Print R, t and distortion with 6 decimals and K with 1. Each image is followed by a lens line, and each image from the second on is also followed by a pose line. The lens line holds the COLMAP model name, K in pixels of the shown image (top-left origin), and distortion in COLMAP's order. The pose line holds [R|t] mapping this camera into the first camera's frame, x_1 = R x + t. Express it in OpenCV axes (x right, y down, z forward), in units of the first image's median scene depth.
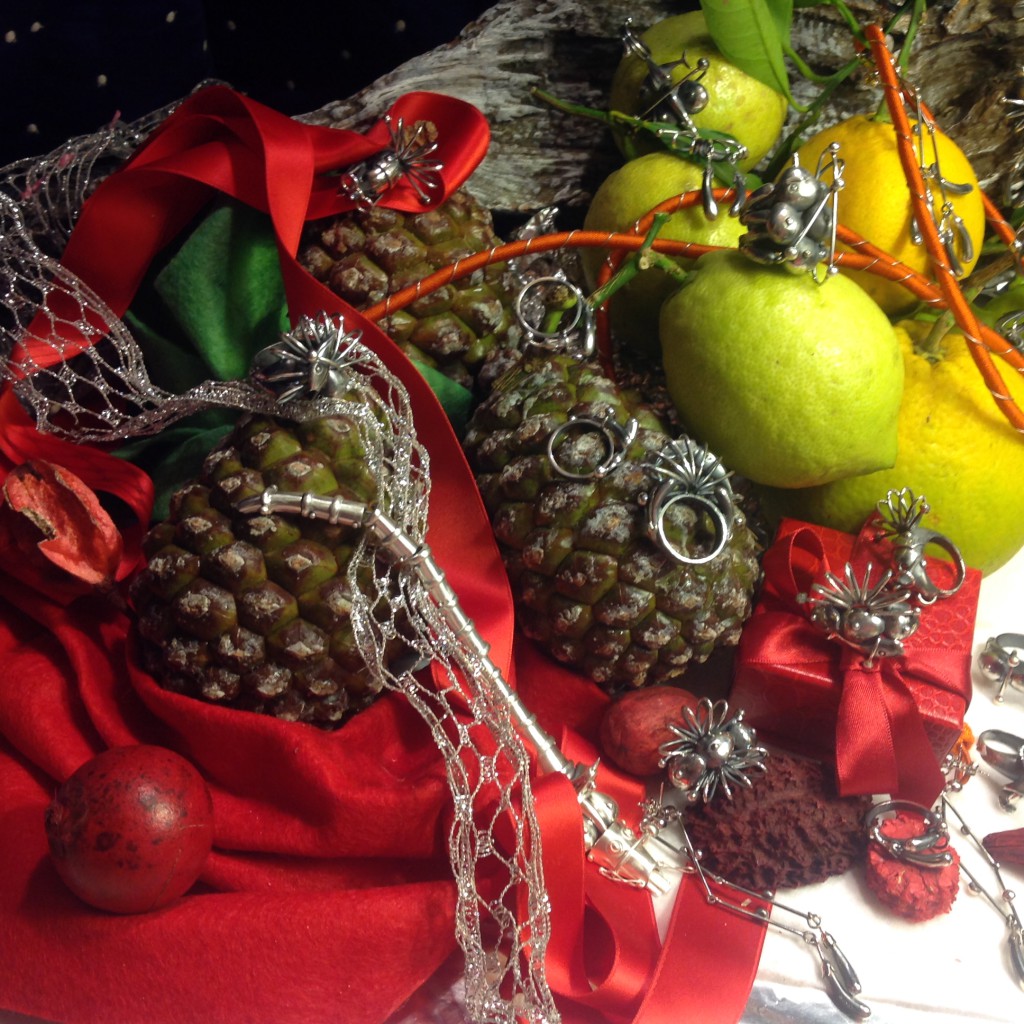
lens RADIAL K [[1284.4, 0, 511.9], [0, 1284.4, 502.5], [0, 0, 1]] dist [0.190030, -0.542606]
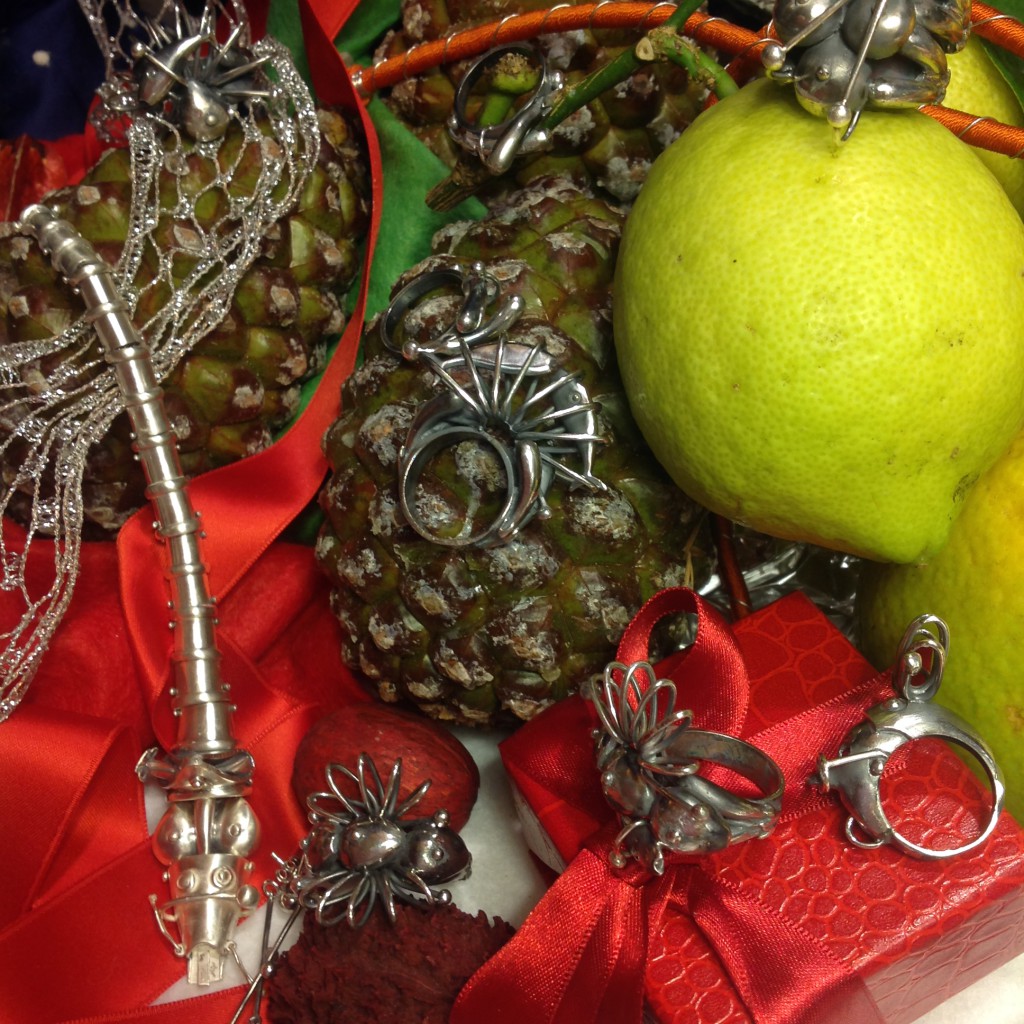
lens RADIAL K [[1330.4, 0, 511.9], [0, 1330.4, 506.0], [0, 0, 1]] dist [0.301855, -1.156152]
pose [[0.697862, 0.395416, -0.597189, 0.501907], [-0.380837, 0.911013, 0.158170, -0.073691], [0.606590, 0.117051, 0.786351, 0.517656]]
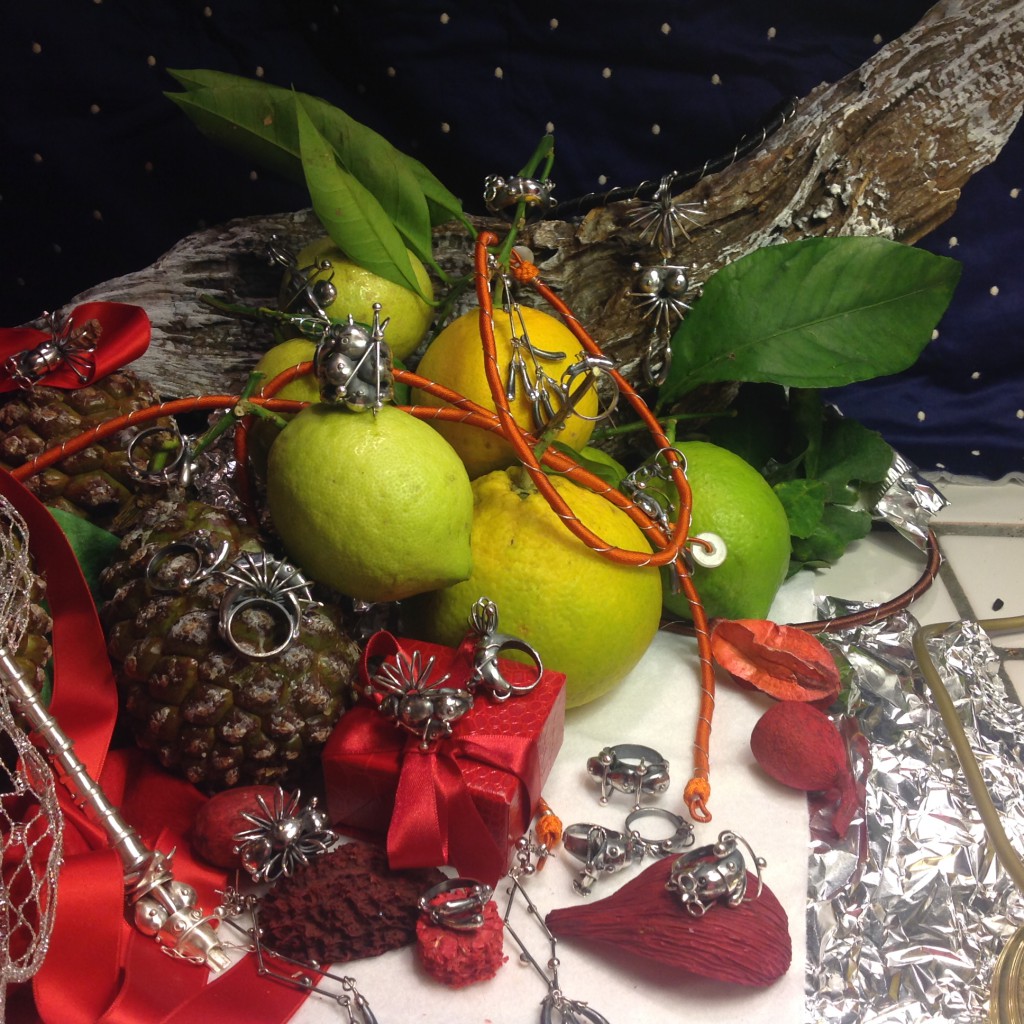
lens RADIAL K [[1284.4, 0, 511.9], [0, 1284.4, 502.5], [0, 0, 1]] dist [0.190030, -0.542606]
pose [[0.998359, -0.045190, -0.035165, 0.387475], [0.035571, 0.970721, -0.237559, 0.182804], [0.044871, 0.235919, 0.970736, -0.106826]]
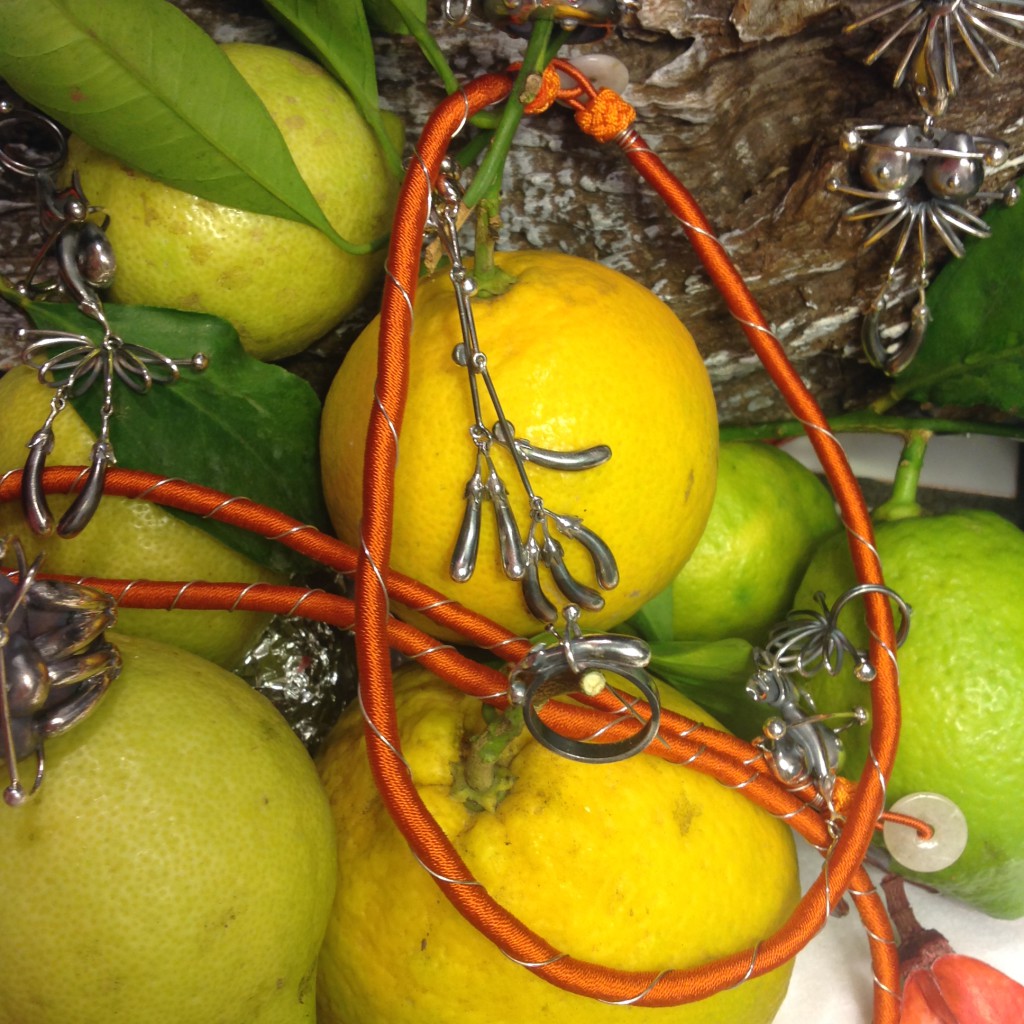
lens RADIAL K [[1330.4, 0, 511.9], [0, 1330.4, 506.0], [0, 0, 1]] dist [0.301855, -1.156152]
pose [[0.951438, 0.077093, -0.298031, 0.537326], [-0.016536, 0.979535, 0.200591, -0.368492], [0.307396, -0.185922, 0.933242, 0.582519]]
